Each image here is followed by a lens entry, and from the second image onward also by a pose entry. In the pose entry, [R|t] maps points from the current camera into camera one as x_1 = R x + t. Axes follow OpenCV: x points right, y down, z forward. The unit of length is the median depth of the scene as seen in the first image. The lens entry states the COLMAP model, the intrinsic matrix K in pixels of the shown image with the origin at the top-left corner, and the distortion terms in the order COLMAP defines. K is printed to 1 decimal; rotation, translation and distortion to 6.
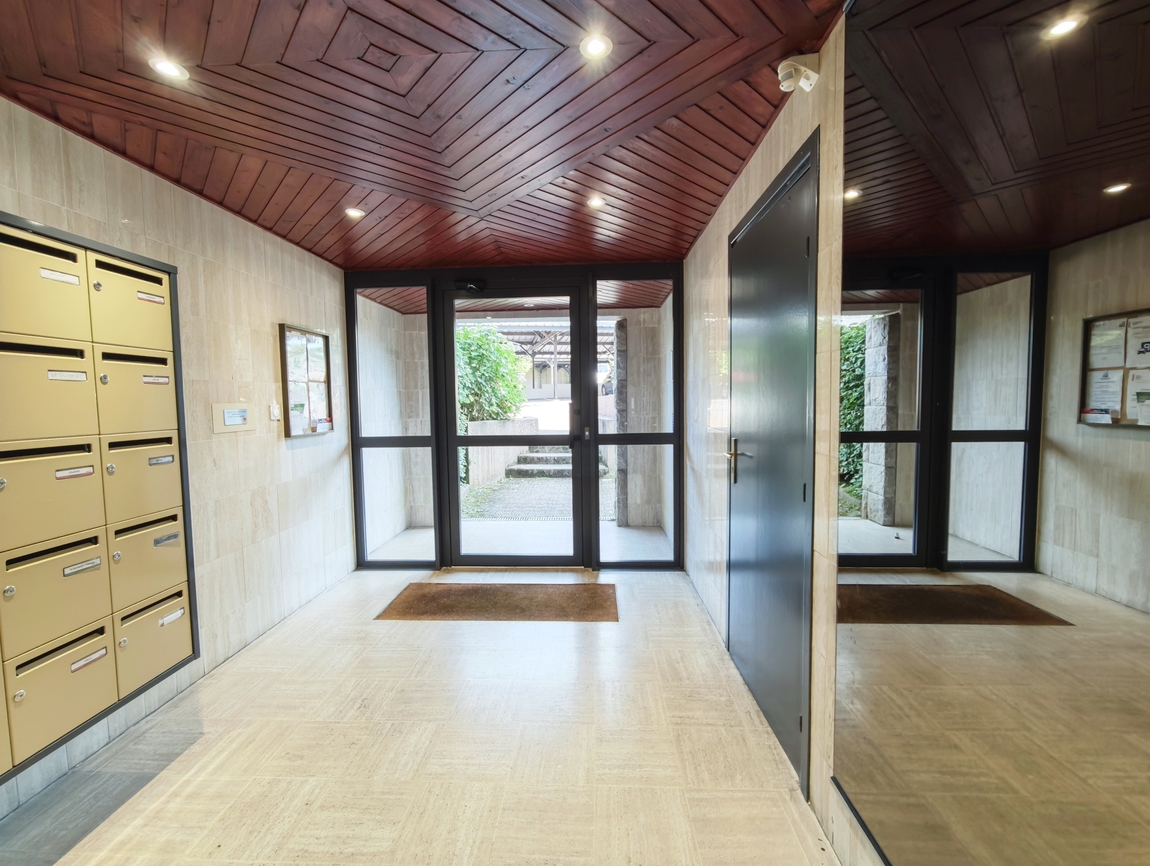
lens RADIAL K [[483.3, 0, 571.6], [0, 483.3, 425.4], [0, 0, 1]] dist [-0.017906, 0.010162]
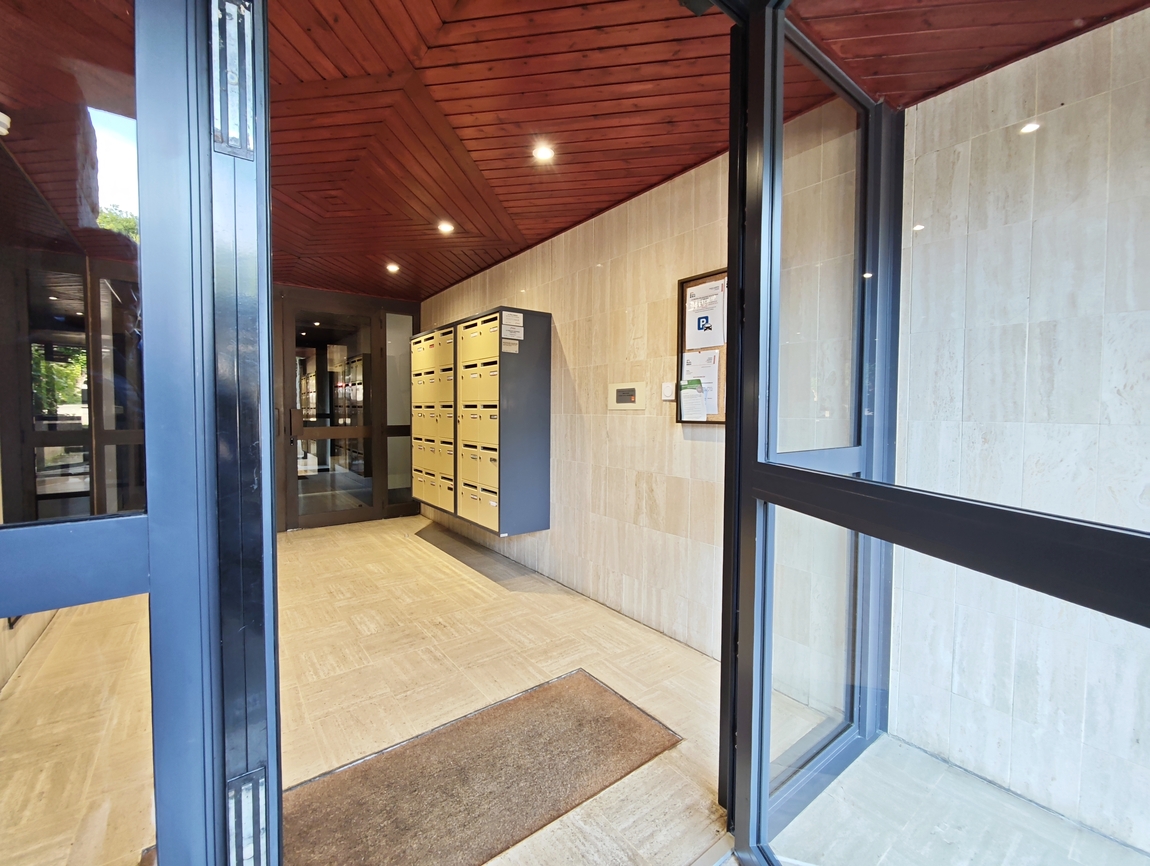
lens RADIAL K [[483.3, 0, 571.6], [0, 483.3, 425.4], [0, 0, 1]] dist [-0.017906, 0.010162]
pose [[-0.766486, 0.032872, -0.641419, 0.069849], [-0.027462, 0.996099, 0.083866, -0.037362], [0.641674, 0.081896, -0.762593, 1.681168]]
